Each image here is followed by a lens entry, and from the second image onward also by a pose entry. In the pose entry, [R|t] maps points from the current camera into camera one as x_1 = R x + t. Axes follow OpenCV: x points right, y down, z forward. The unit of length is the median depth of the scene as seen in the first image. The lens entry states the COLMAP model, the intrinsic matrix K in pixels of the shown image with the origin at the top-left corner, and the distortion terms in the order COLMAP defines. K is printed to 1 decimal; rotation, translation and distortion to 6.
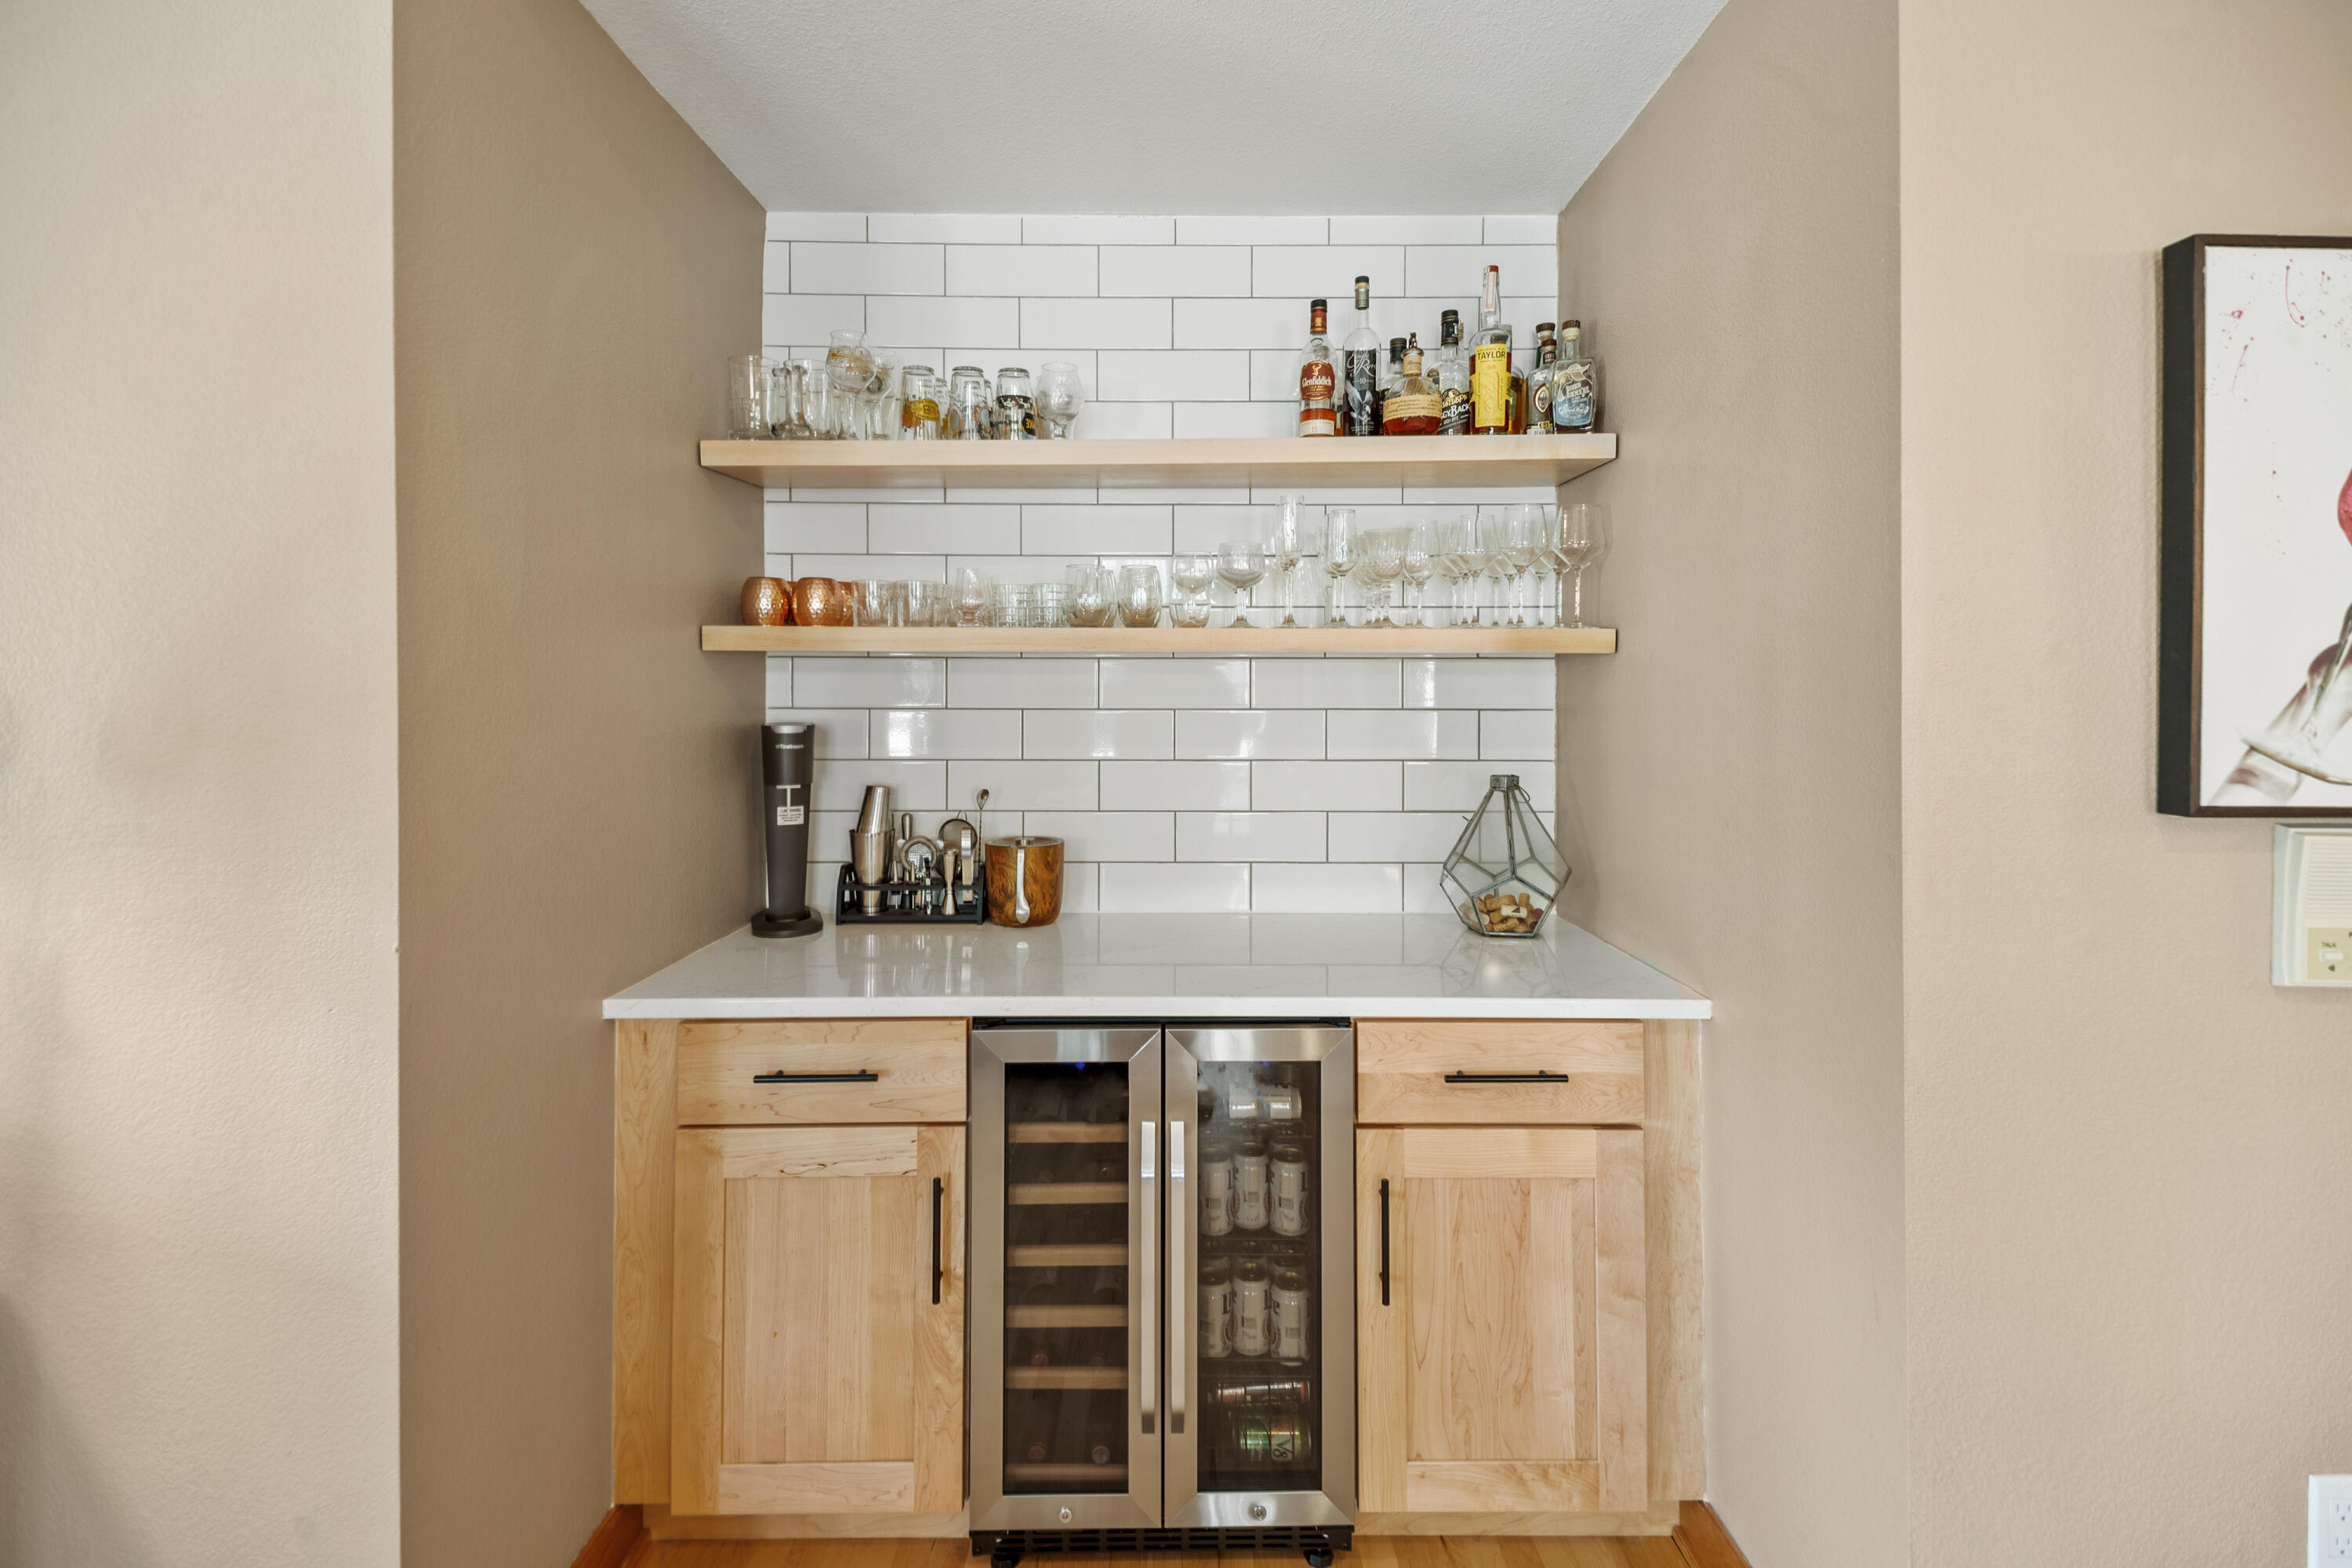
lens RADIAL K [[1031.2, 0, 1175.0], [0, 1031.2, 693.6], [0, 0, 1]] dist [0.031557, -0.018153]
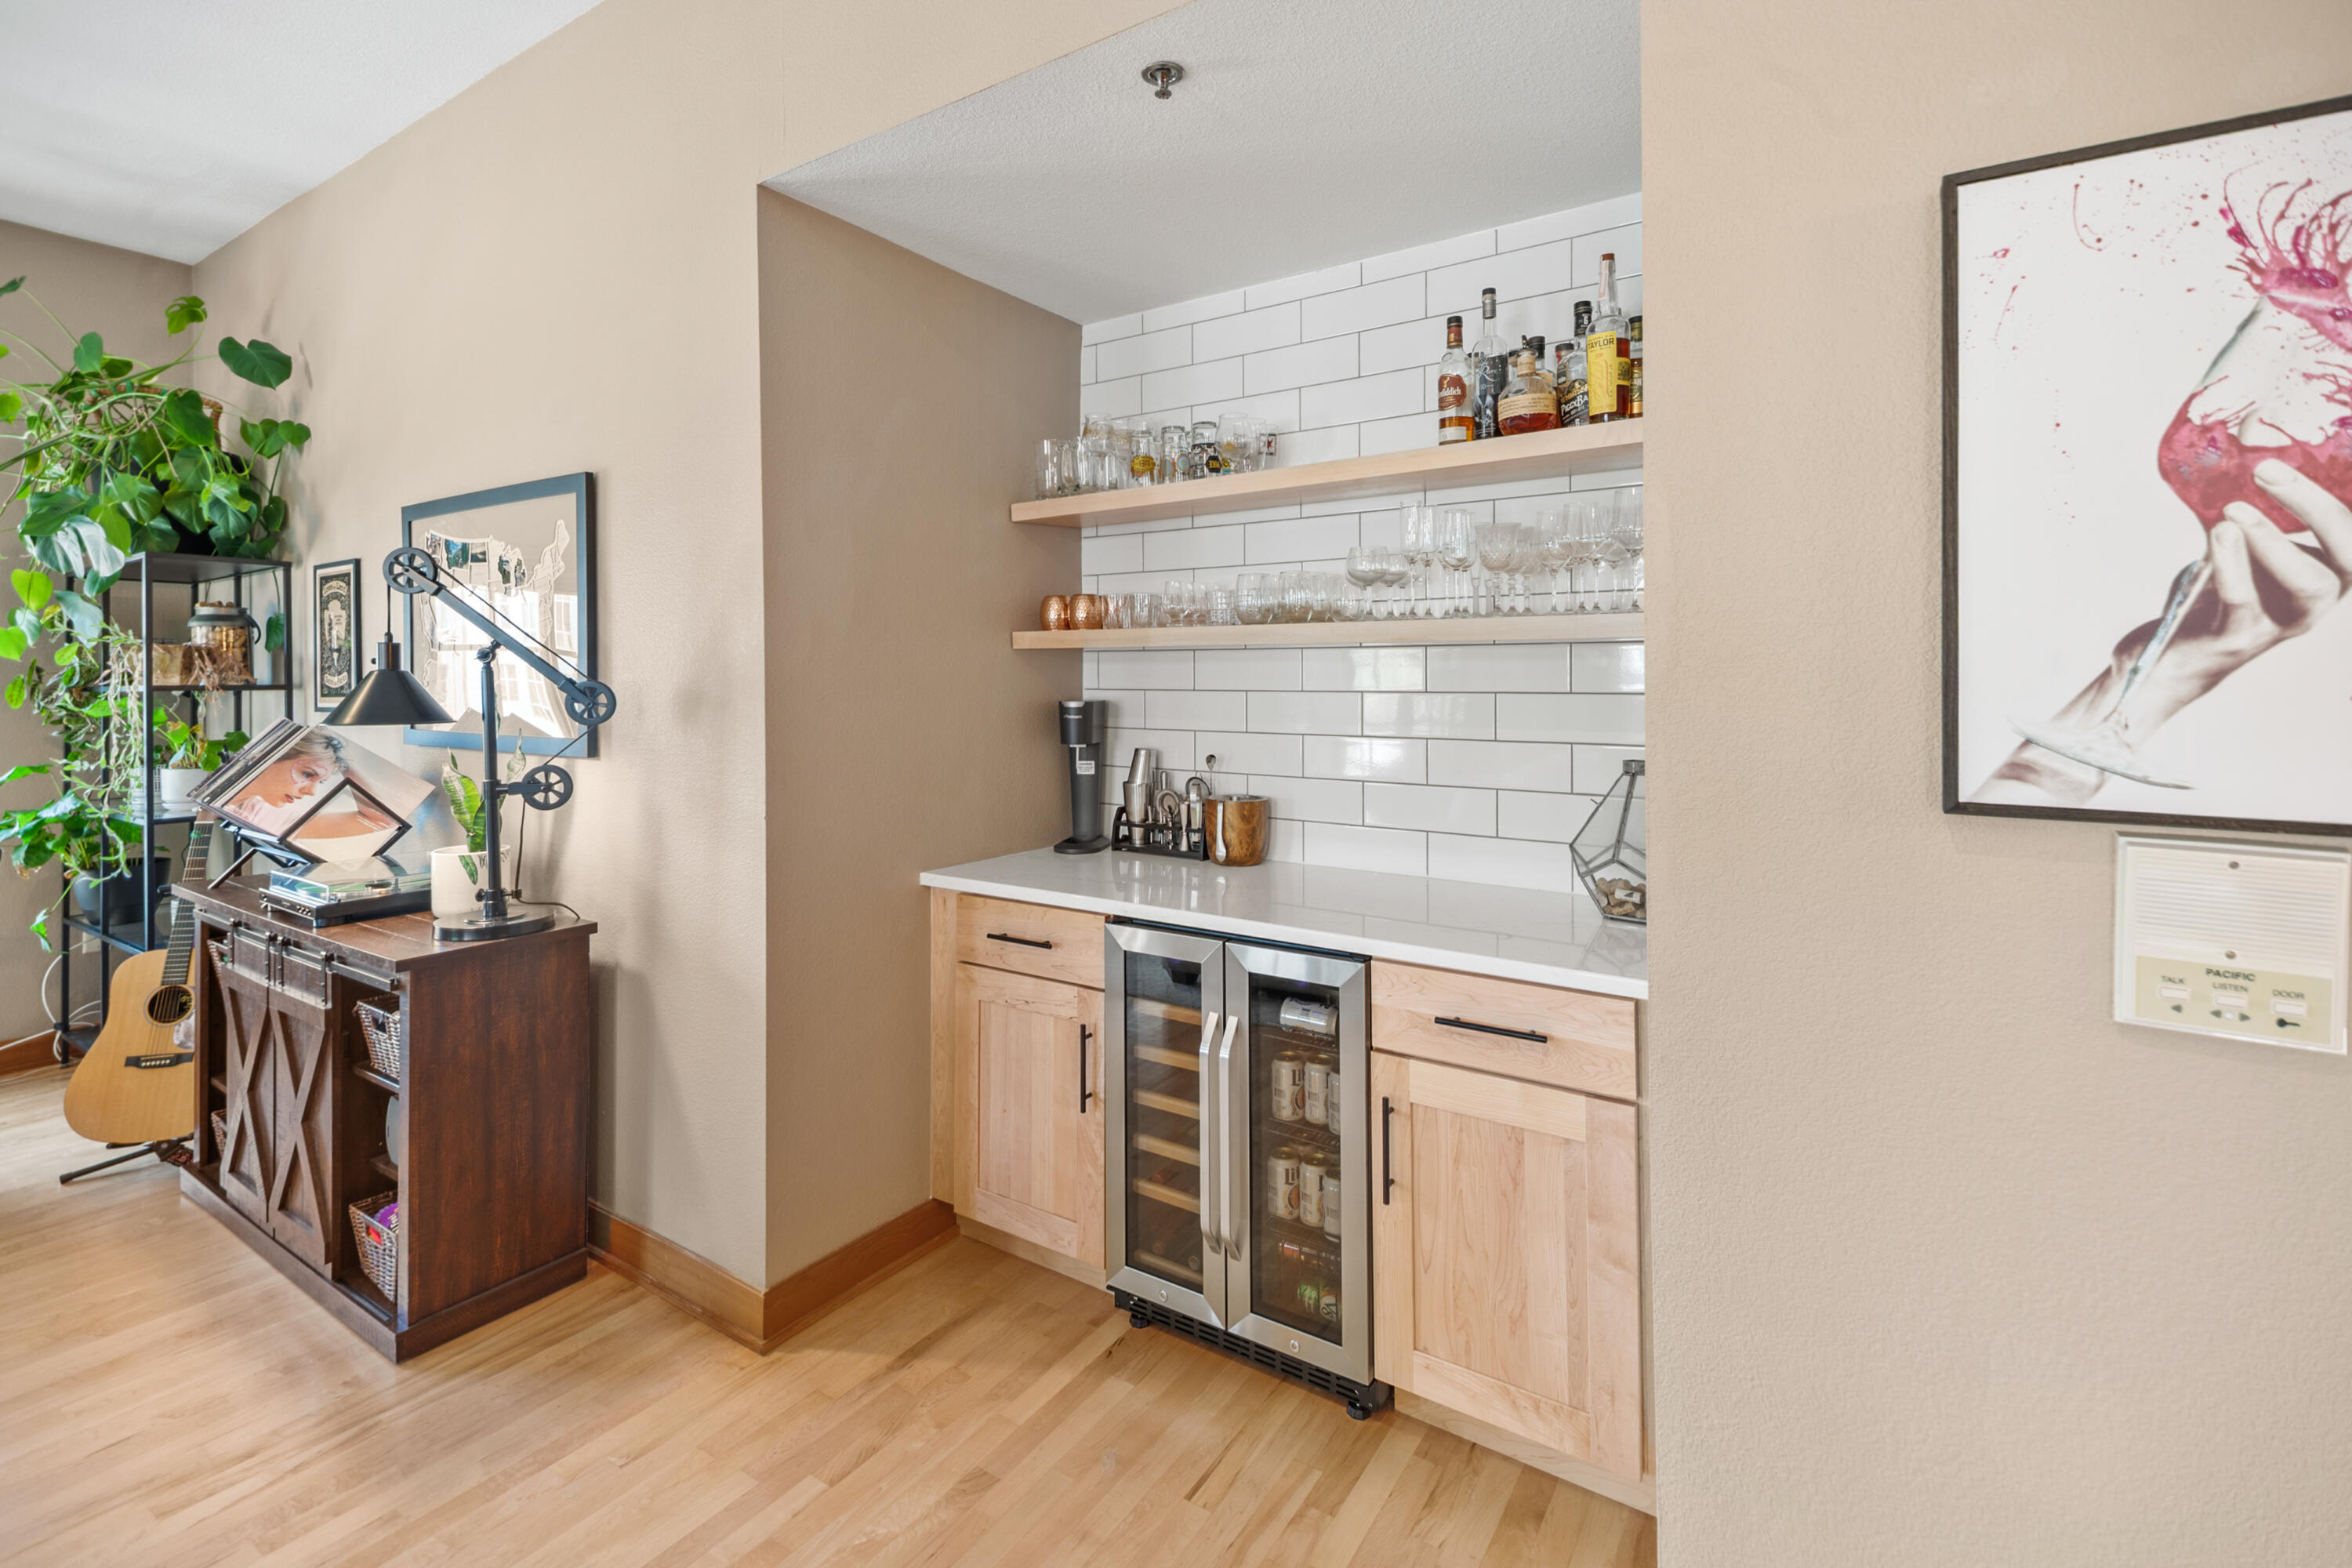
lens RADIAL K [[1031.2, 0, 1182.4], [0, 1031.2, 684.8], [0, 0, 1]] dist [0.031557, -0.018153]
pose [[0.835505, 0.002473, -0.549477, 0.522913], [0.001300, 0.999978, 0.006477, -0.000472], [0.549481, -0.006125, 0.835484, -0.073195]]
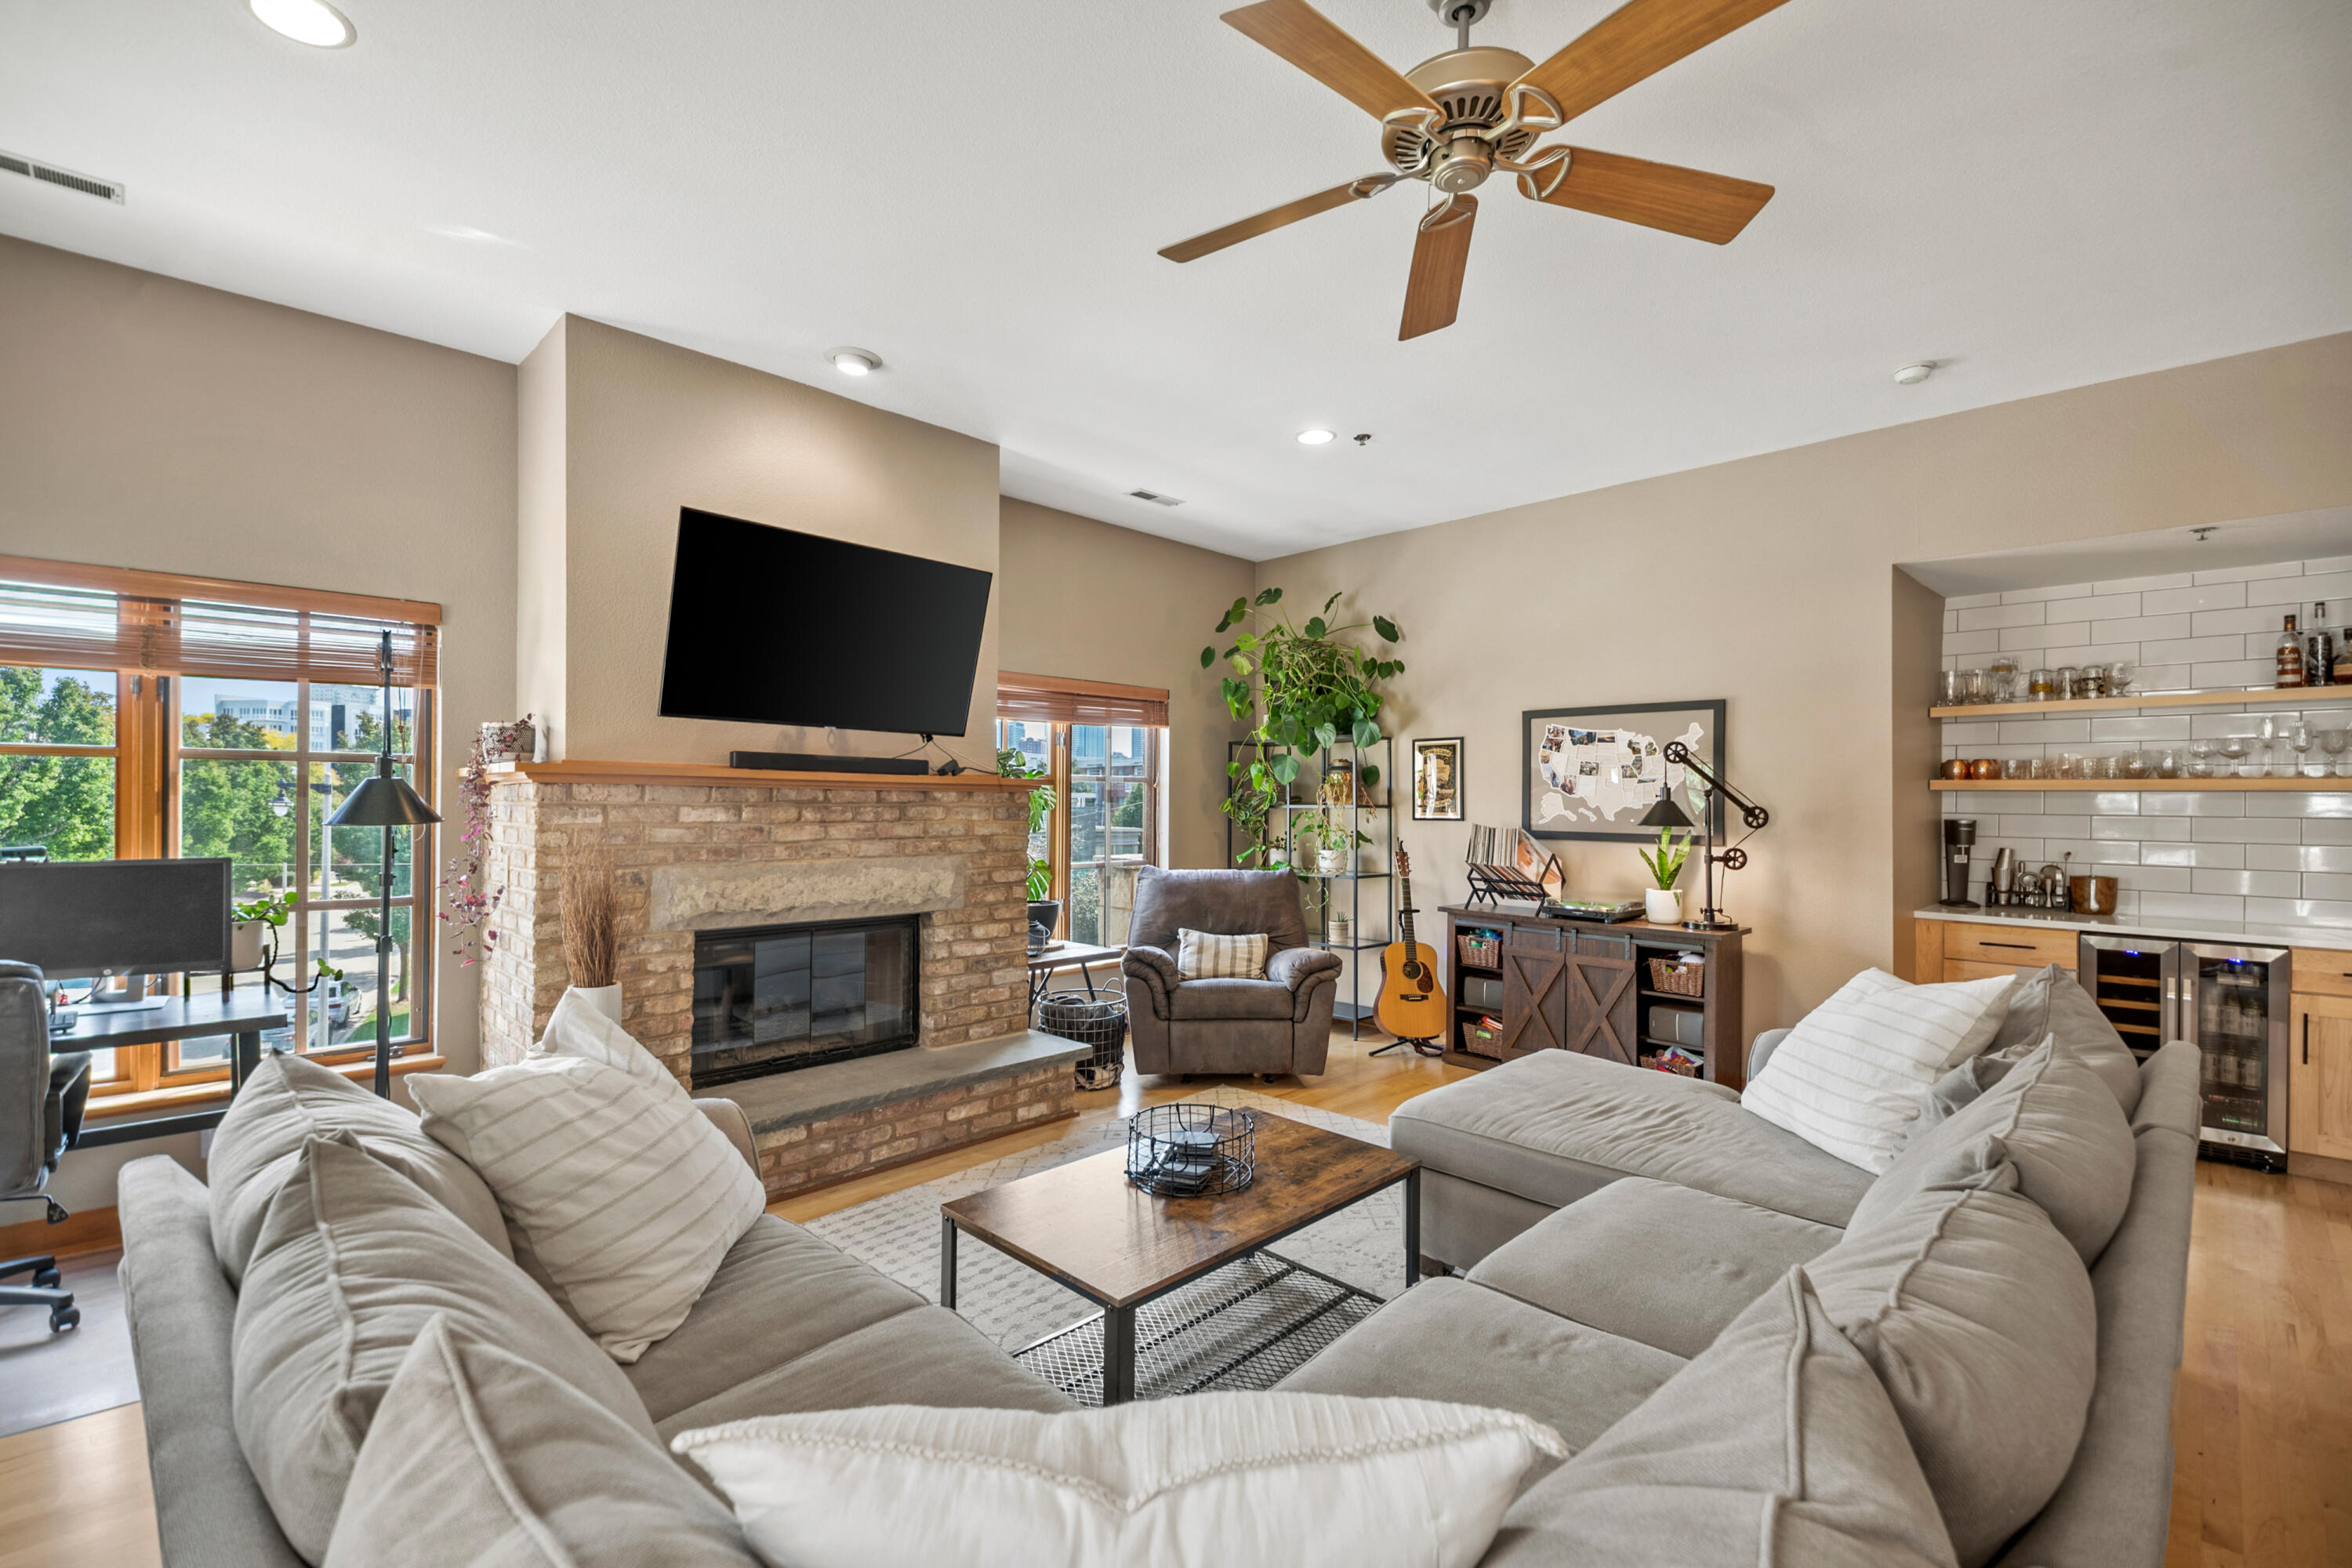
lens RADIAL K [[1031.2, 0, 1166.6], [0, 1031.2, 791.9], [0, 0, 1]] dist [0.031557, -0.018153]
pose [[0.695180, 0.002460, -0.718831, 0.083578], [-0.007071, 0.999969, -0.003417, -0.013896], [0.718801, 0.007458, 0.695176, -2.087187]]
